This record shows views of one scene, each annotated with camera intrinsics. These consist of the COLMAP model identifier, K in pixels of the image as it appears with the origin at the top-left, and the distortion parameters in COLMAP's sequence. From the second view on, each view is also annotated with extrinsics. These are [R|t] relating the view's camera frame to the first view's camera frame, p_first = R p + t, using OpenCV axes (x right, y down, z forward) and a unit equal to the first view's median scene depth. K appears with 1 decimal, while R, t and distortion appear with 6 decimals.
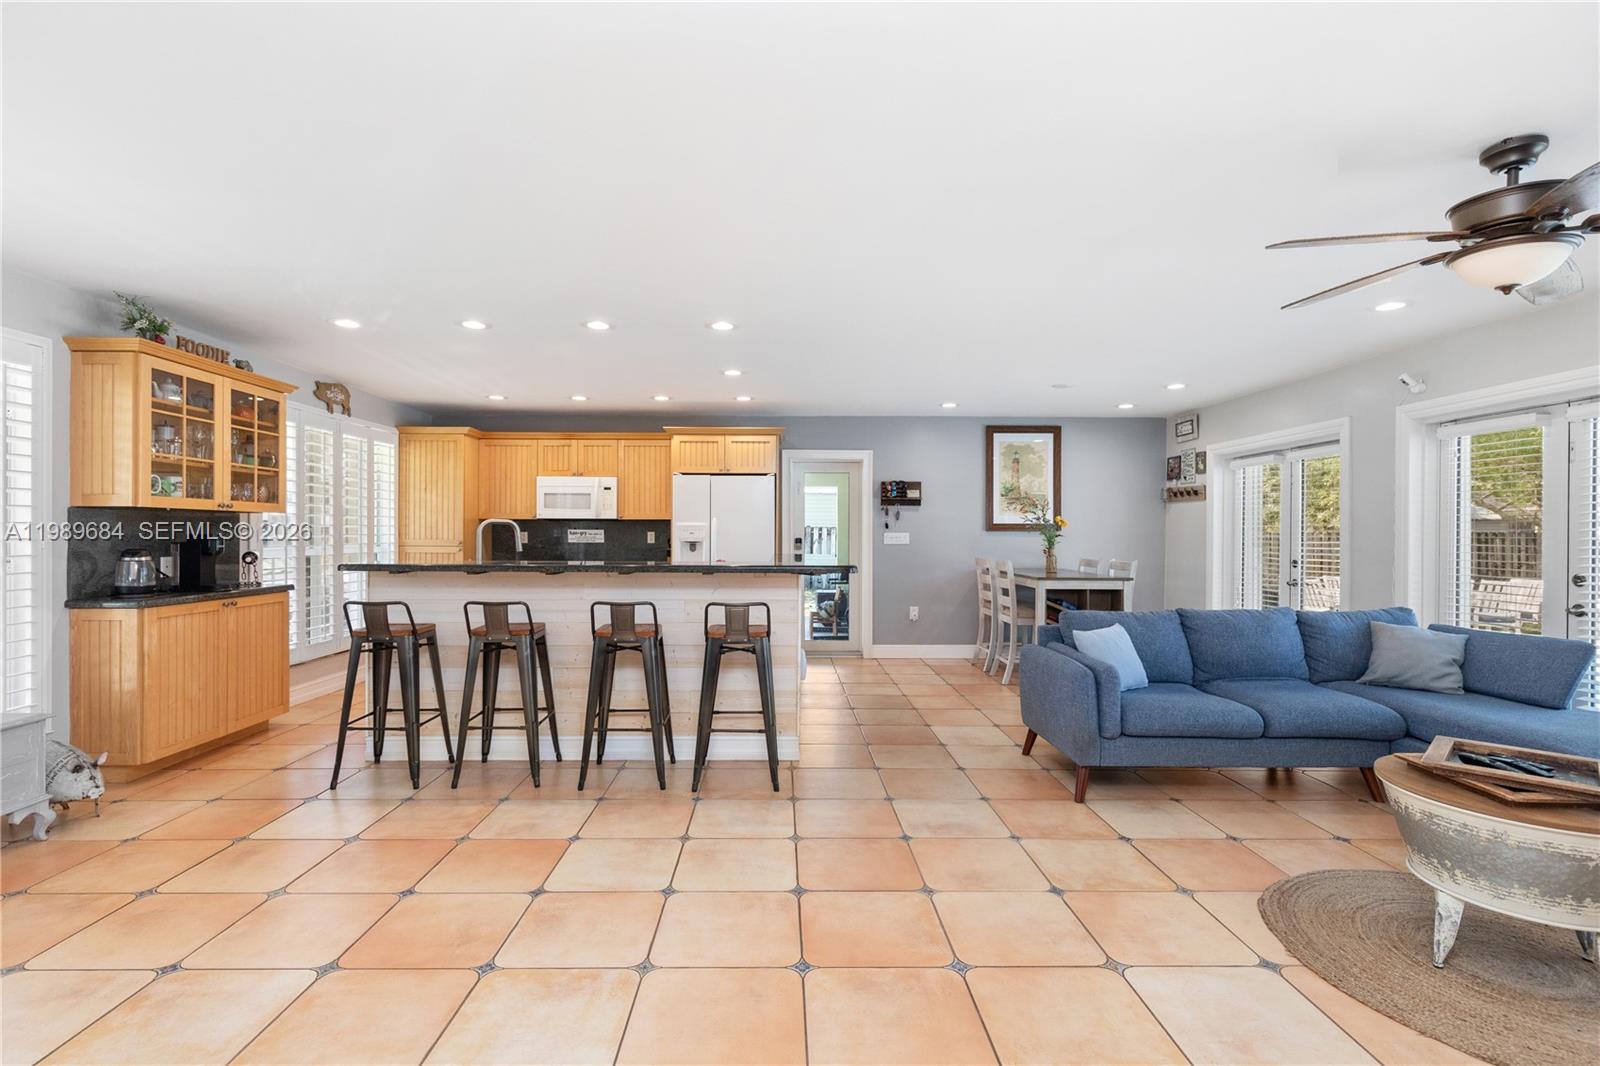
lens RADIAL K [[736.5, 0, 785.6], [0, 736.5, 539.9], [0, 0, 1]] dist [-0.003220, -0.000701]
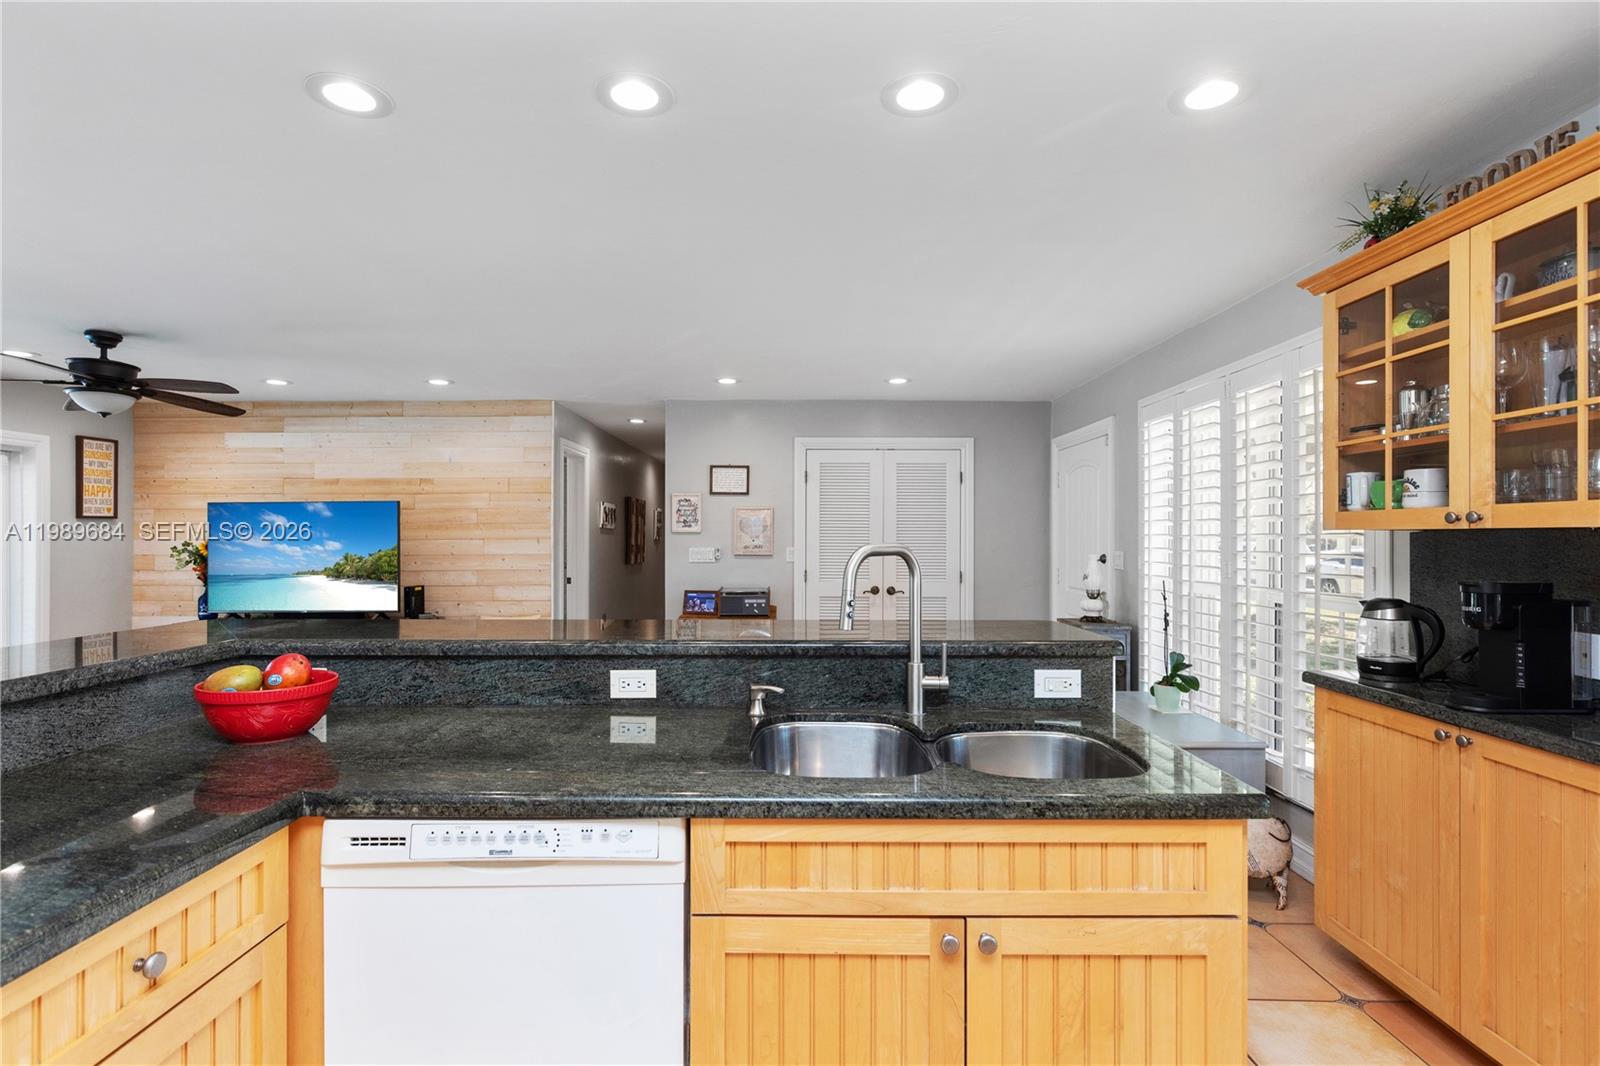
lens RADIAL K [[751.6, 0, 787.8], [0, 751.6, 536.0], [0, 0, 1]] dist [-0.000838, -0.000837]
pose [[-0.999798, -0.005044, 0.019435, -0.256792], [-0.004932, 0.999971, 0.005804, -0.025899], [-0.019463, 0.005707, -0.999794, 1.040256]]
